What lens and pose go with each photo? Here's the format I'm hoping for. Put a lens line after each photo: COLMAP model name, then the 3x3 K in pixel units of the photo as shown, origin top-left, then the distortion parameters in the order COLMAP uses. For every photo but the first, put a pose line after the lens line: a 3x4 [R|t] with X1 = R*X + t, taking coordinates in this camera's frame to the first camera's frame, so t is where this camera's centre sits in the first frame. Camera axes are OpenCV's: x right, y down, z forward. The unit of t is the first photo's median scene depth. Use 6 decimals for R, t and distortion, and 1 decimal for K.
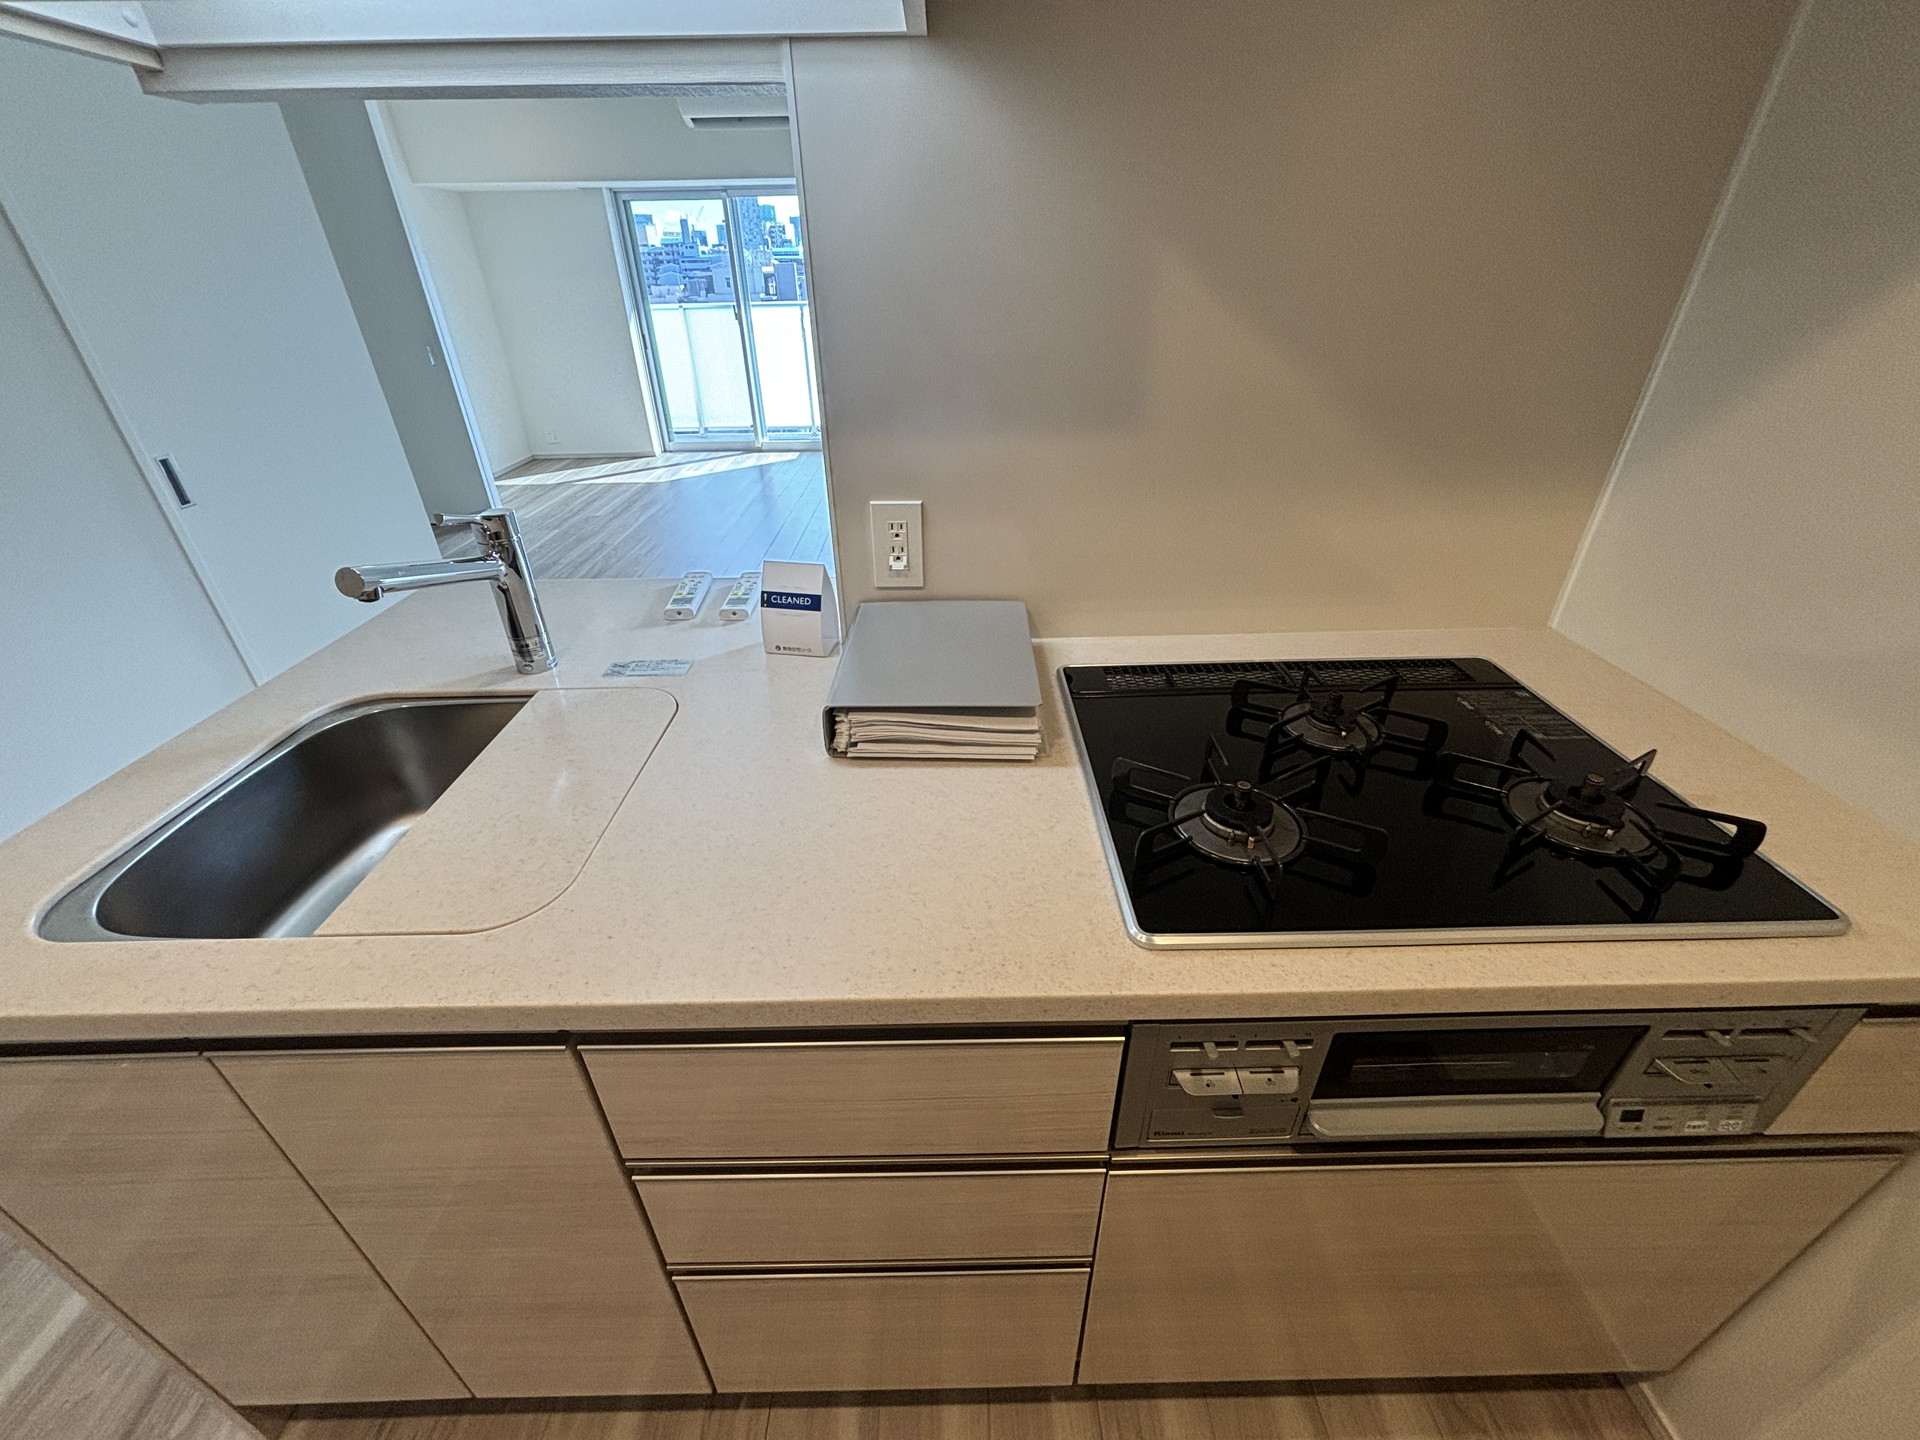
lens RADIAL K [[778.0, 0, 962.3], [0, 778.0, 723.4], [0, 0, 1]] dist [-0.007993, 0.000052]
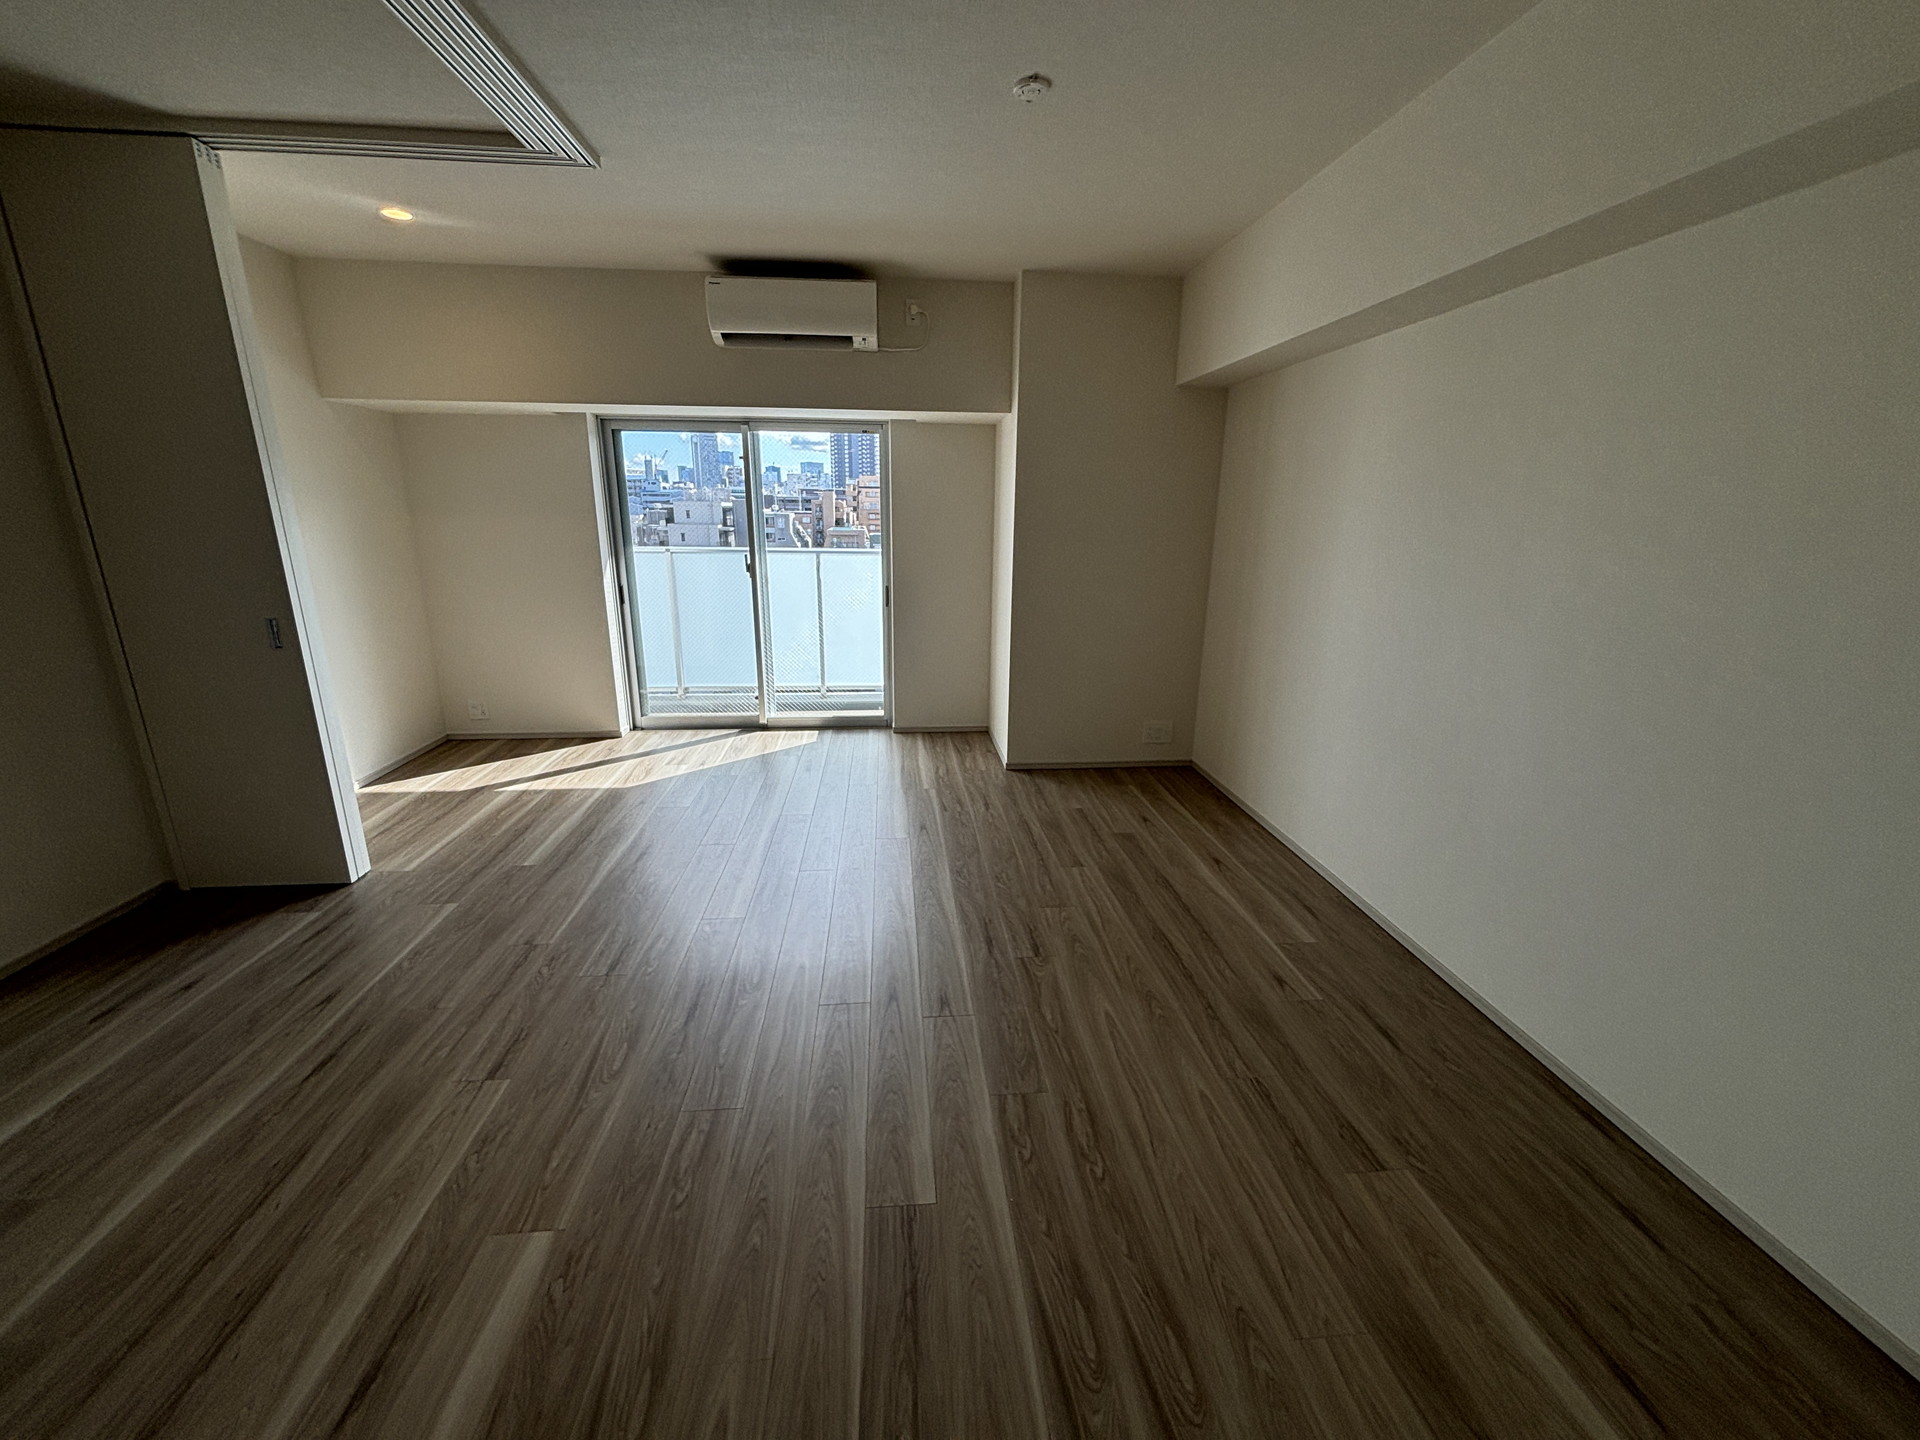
lens RADIAL K [[772.3, 0, 957.6], [0, 772.3, 721.8], [0, 0, 1]] dist [-0.001971, -0.000164]
pose [[0.997106, 0.003352, 0.075949, -0.170319], [0.016294, 0.966386, -0.256578, -0.211887], [-0.074256, 0.257073, 0.963535, 0.341898]]
